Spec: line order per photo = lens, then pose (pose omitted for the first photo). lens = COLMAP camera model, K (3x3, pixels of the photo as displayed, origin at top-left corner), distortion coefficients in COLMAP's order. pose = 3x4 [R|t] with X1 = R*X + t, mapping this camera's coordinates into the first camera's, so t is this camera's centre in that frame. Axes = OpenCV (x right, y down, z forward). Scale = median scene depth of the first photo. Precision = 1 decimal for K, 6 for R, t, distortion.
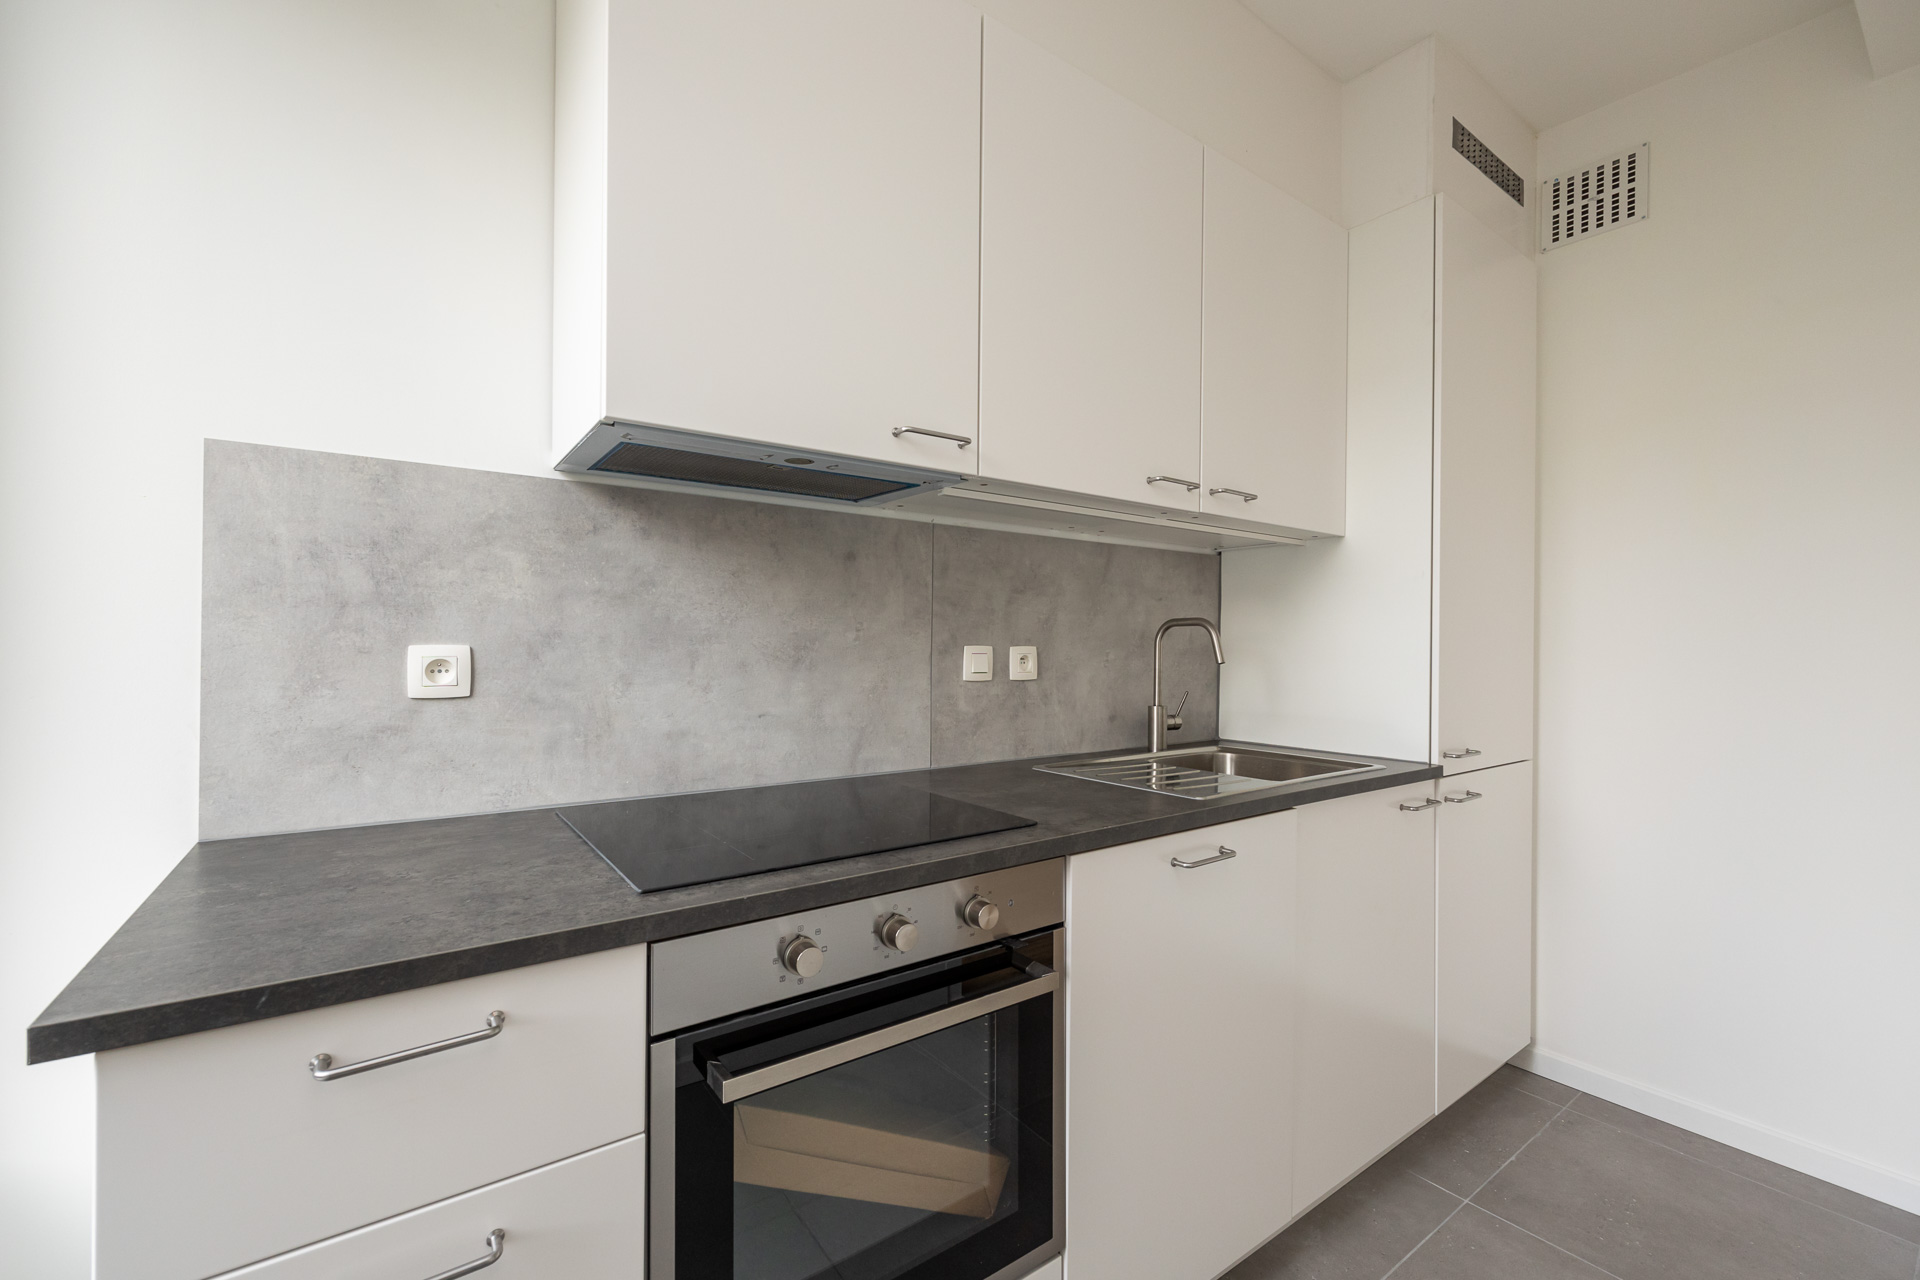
lens RADIAL K [[792.7, 0, 960.0], [0, 792.7, 646.3], [0, 0, 1]] dist [-0.000262, 0.000043]
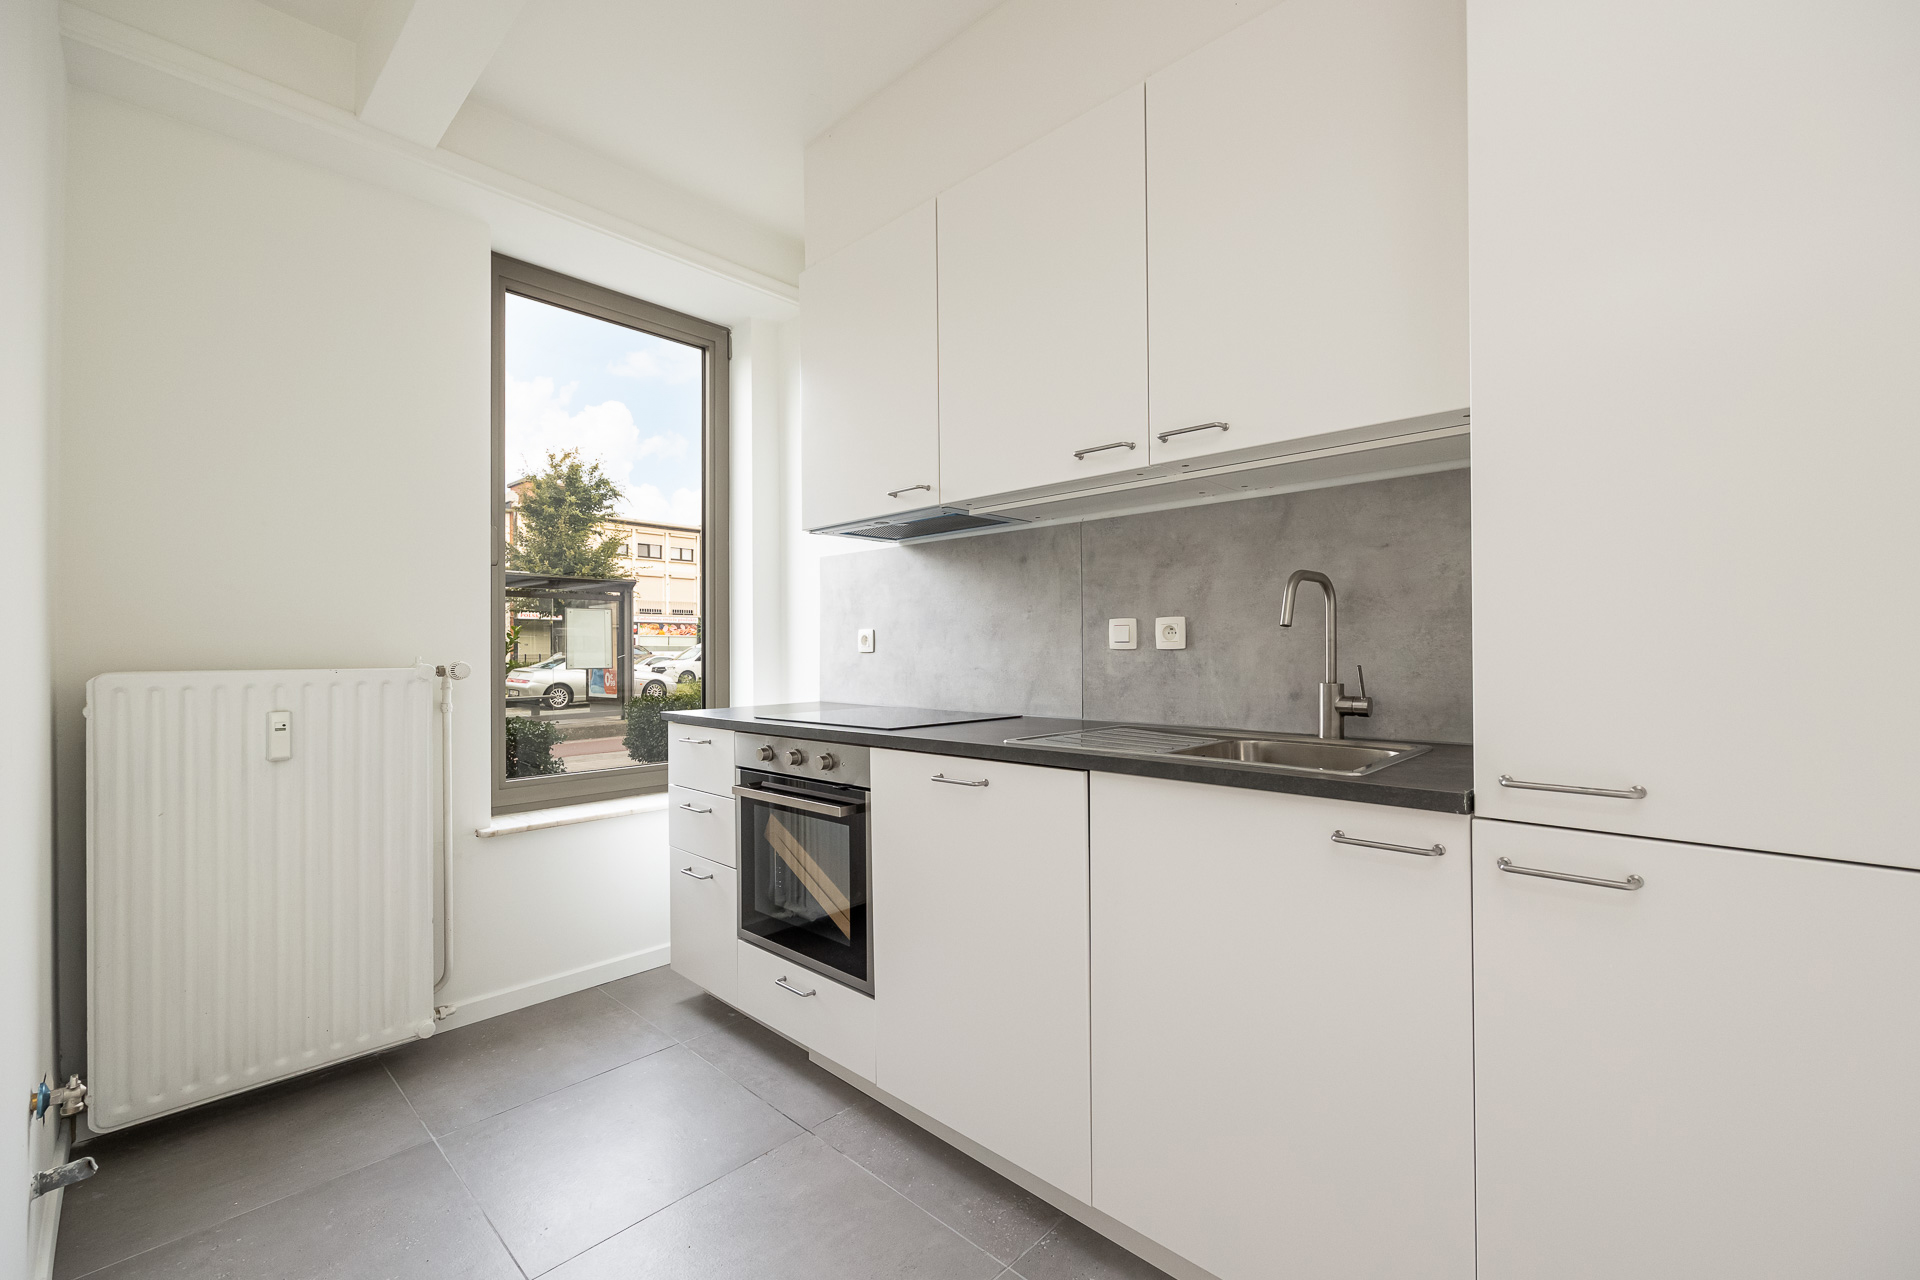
lens RADIAL K [[792.7, 0, 961.5], [0, 792.7, 646.9], [0, 0, 1]] dist [-0.000262, 0.000043]
pose [[0.194145, -0.014010, -0.980873, 1.111834], [0.004226, 0.999901, -0.013445, 0.055466], [0.980964, -0.001535, 0.194185, 0.557813]]
